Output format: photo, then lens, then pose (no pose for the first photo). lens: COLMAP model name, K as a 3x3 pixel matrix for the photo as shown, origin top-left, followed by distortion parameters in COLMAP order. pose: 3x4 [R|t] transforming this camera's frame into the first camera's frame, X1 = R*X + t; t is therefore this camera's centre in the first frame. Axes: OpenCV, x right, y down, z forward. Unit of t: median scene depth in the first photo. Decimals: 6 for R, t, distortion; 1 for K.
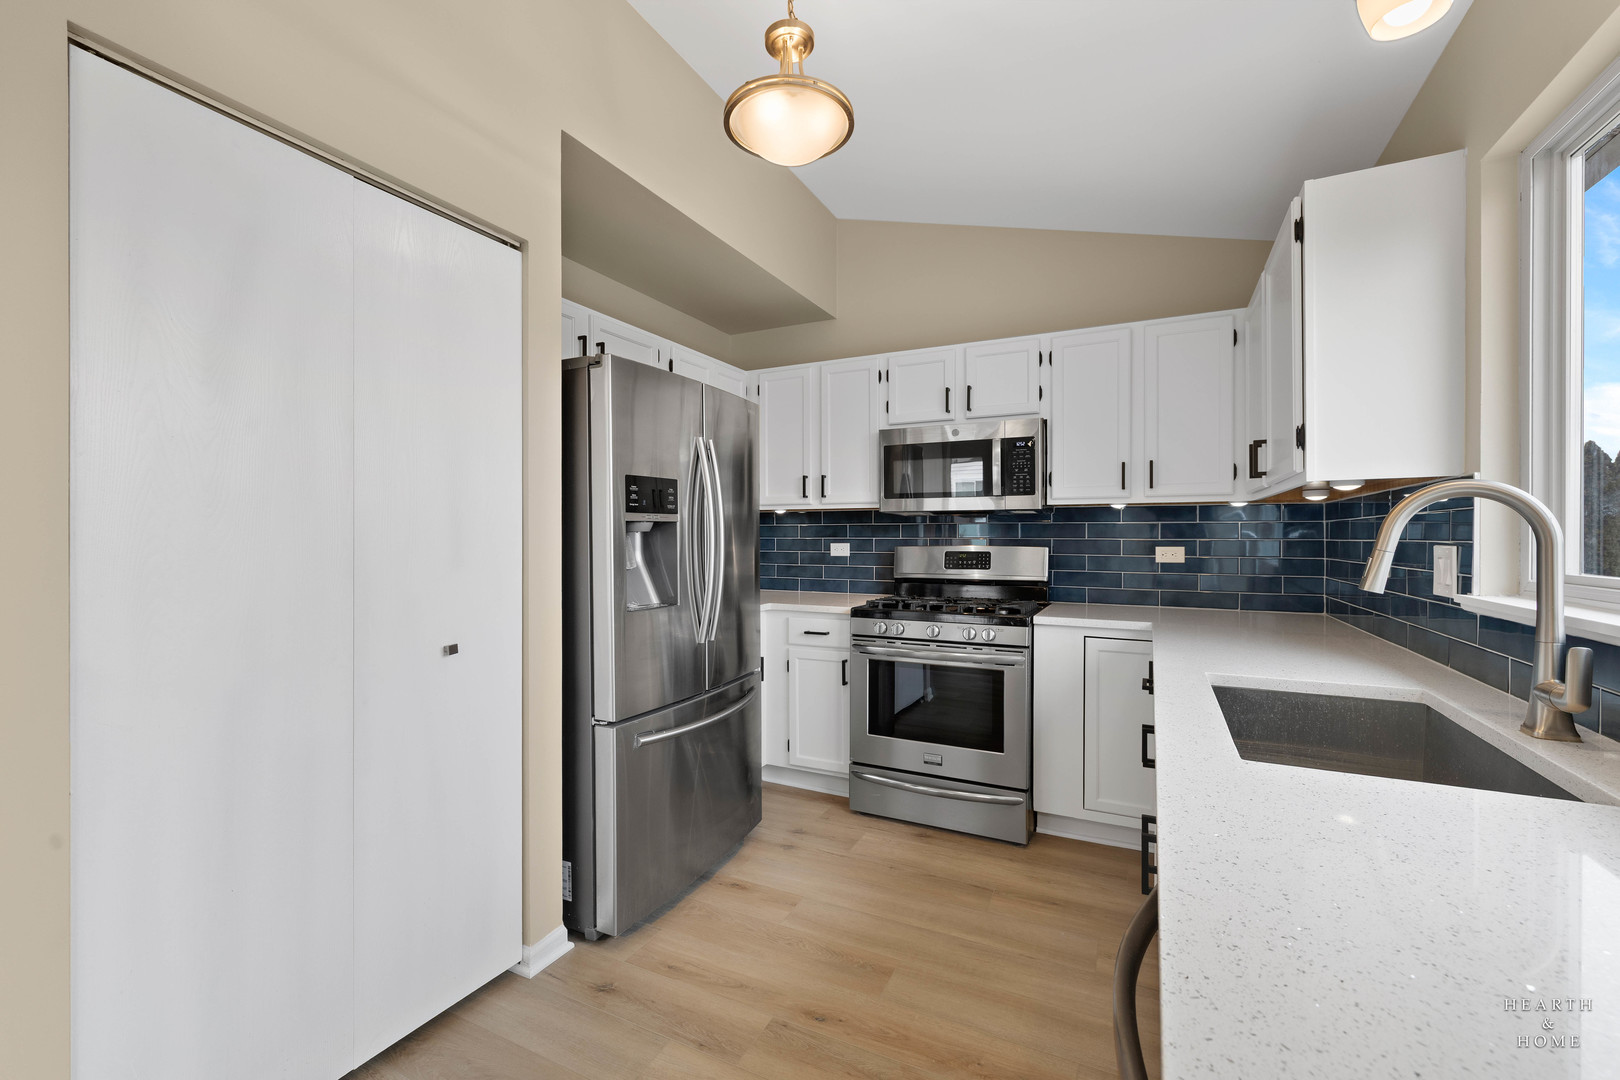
lens RADIAL K [[682.3, 0, 802.5], [0, 682.3, 536.0], [0, 0, 1]] dist [0.002384, -0.000467]
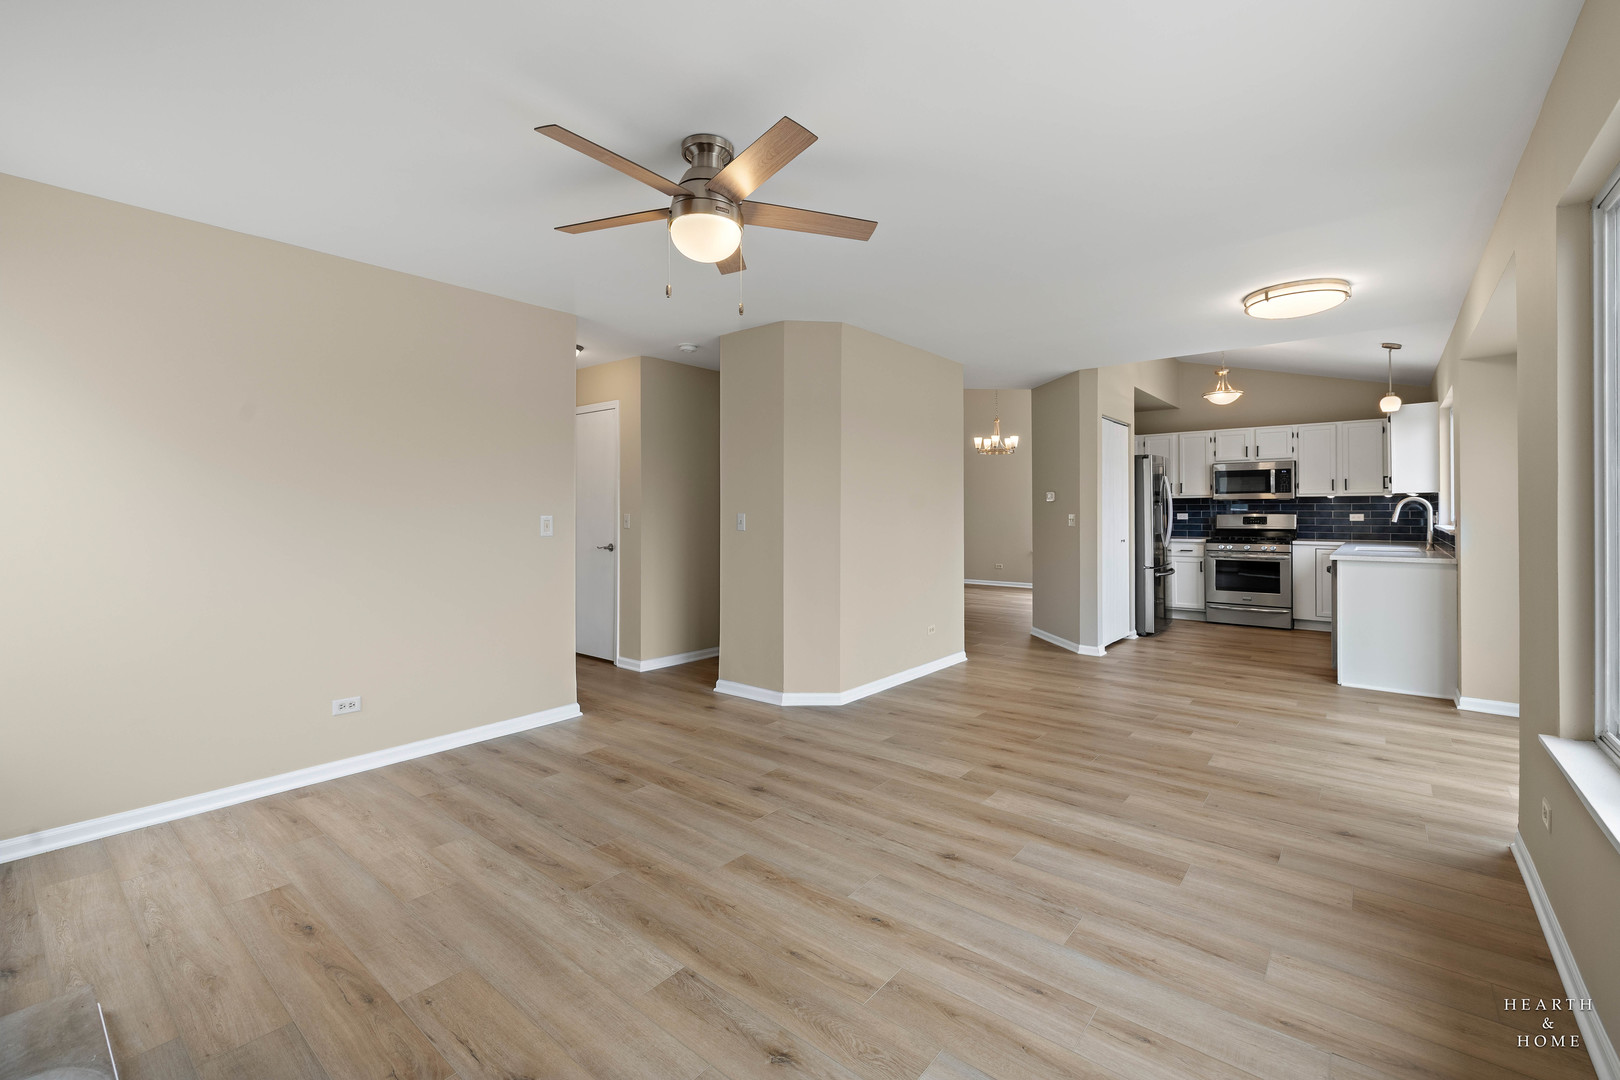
lens RADIAL K [[682.3, 0, 813.3], [0, 682.3, 505.1], [0, 0, 1]] dist [0.002384, -0.000467]
pose [[0.974050, -0.004519, -0.226289, -0.742020], [0.002570, 0.999957, -0.008910, 0.000842], [0.226319, 0.008097, 0.974020, -1.695996]]
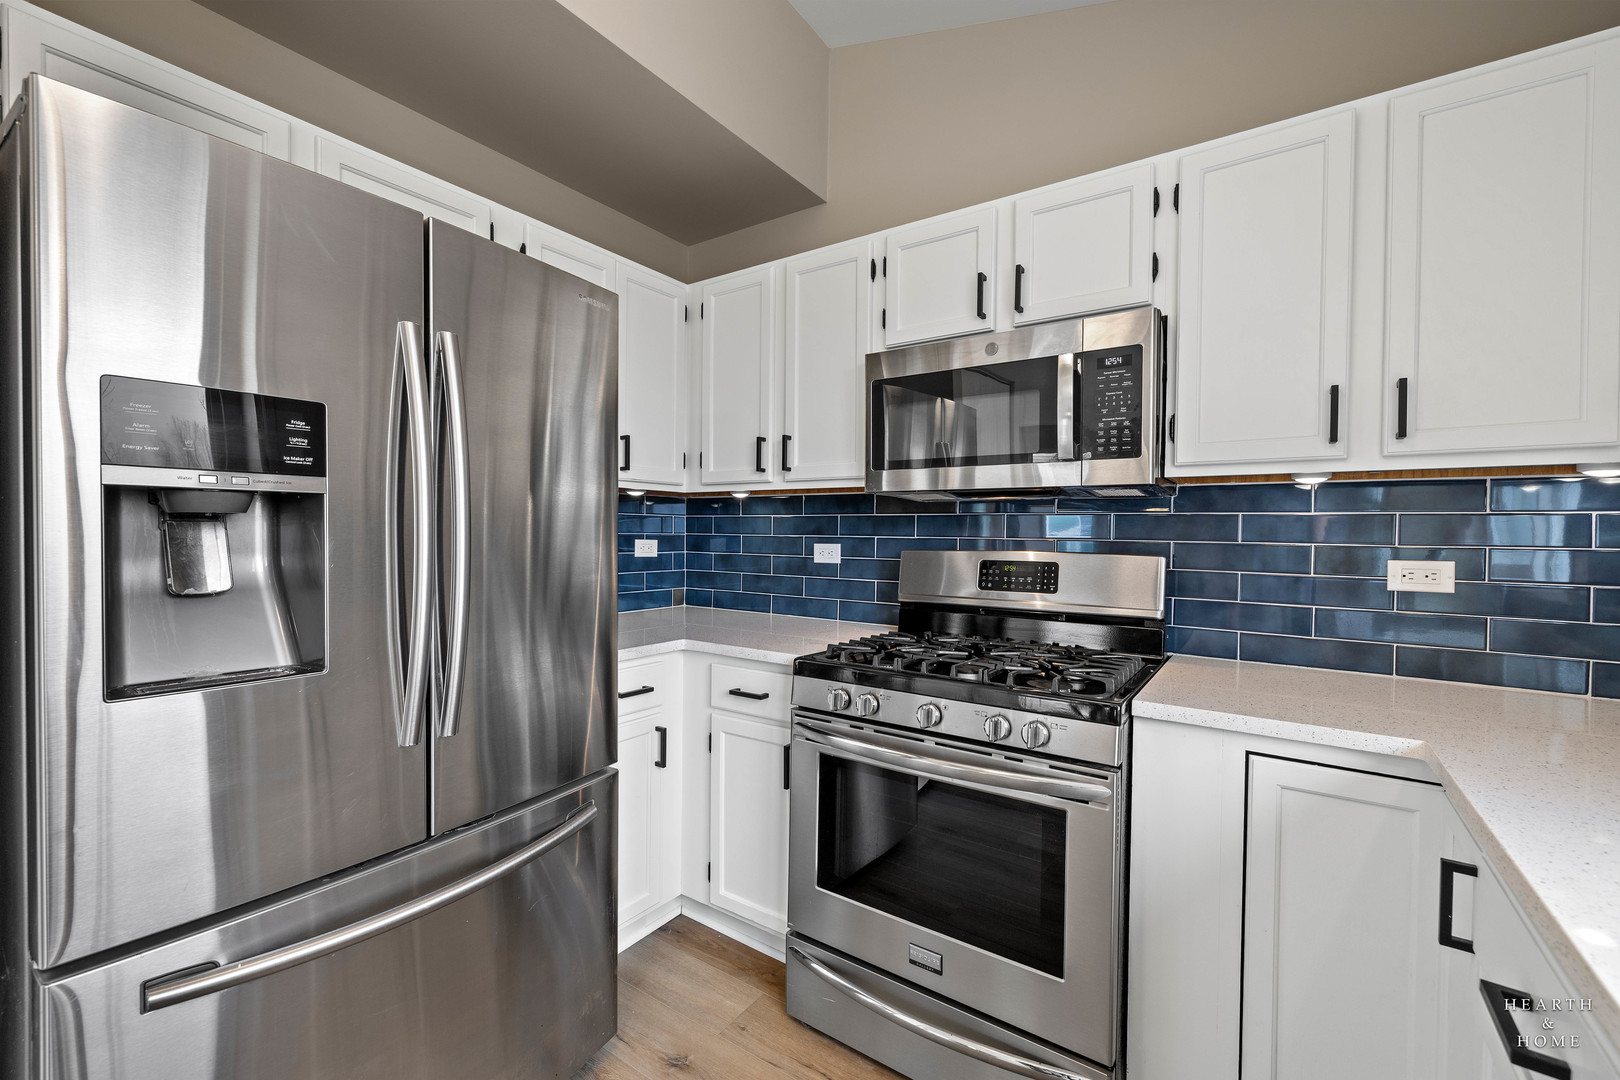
lens RADIAL K [[682.3, 0, 801.9], [0, 682.3, 538.6], [0, 0, 1]] dist [0.002384, -0.000467]
pose [[0.990914, 0.012028, -0.133955, 0.150295], [-0.010644, 0.999882, 0.011038, -0.001672], [0.134072, -0.009512, 0.990926, 0.435101]]
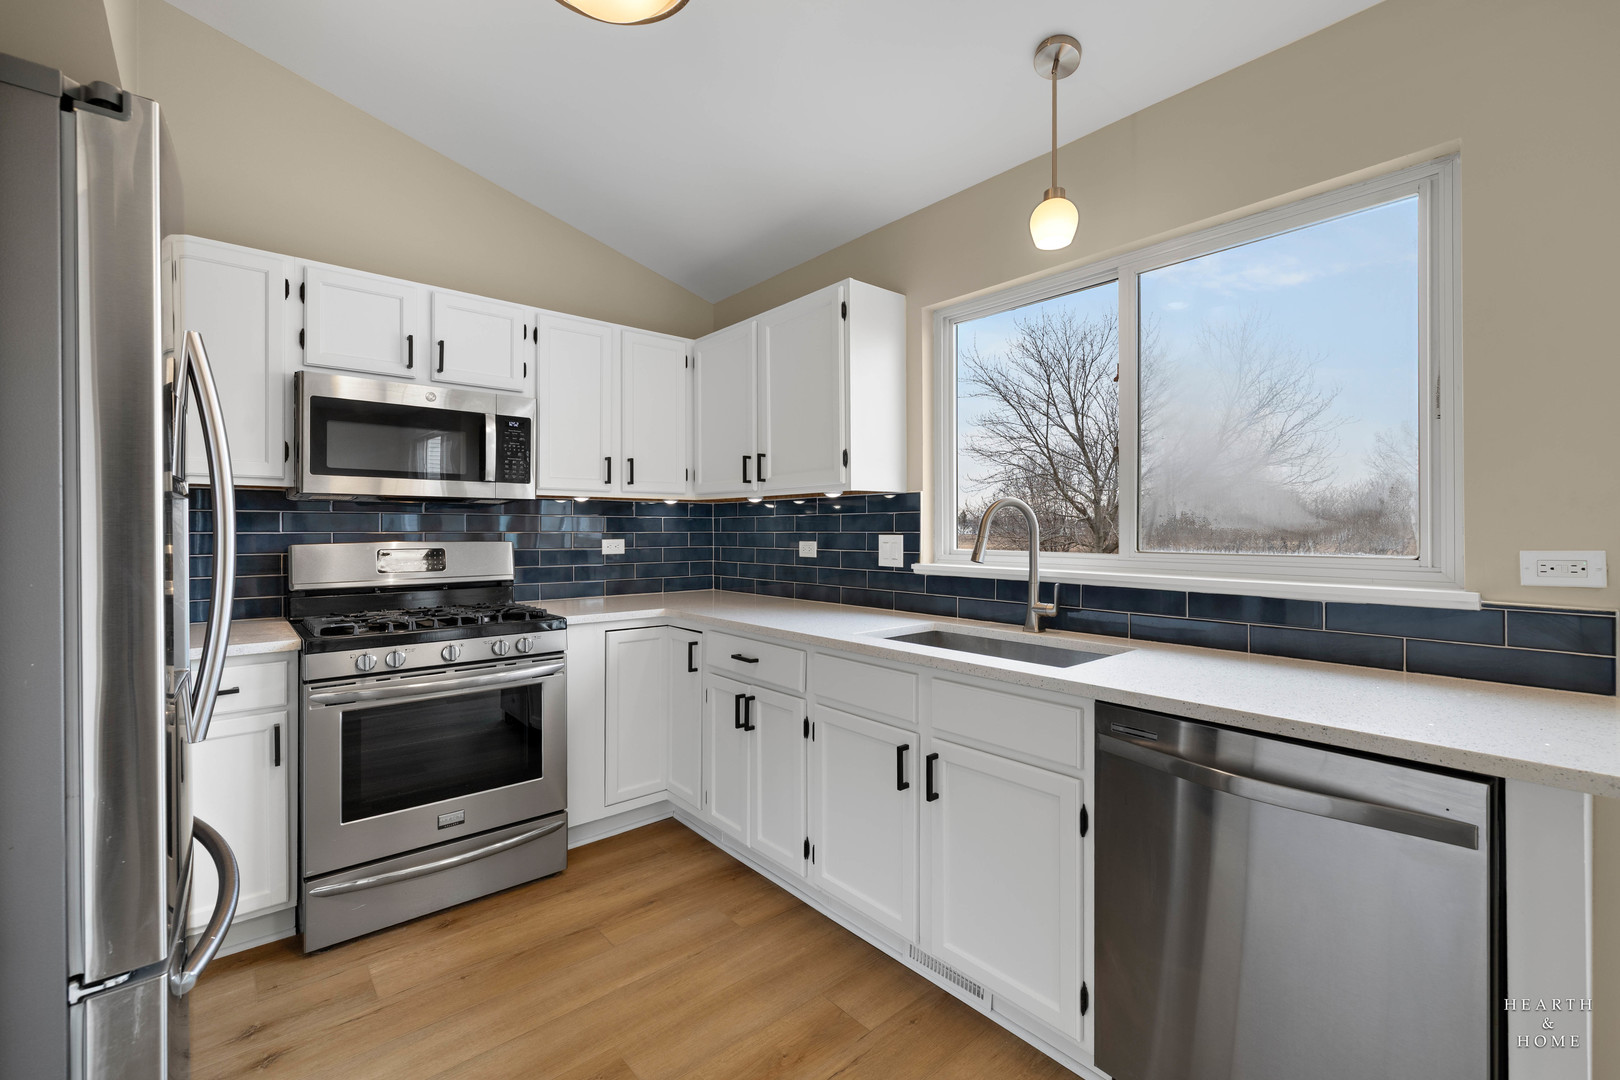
lens RADIAL K [[682.3, 0, 799.1], [0, 682.3, 532.9], [0, 0, 1]] dist [0.002384, -0.000467]
pose [[0.393894, -0.005346, 0.919140, -0.336752], [0.000718, 0.999985, 0.005509, -0.000421], [-0.919156, -0.001510, 0.393892, 0.313008]]
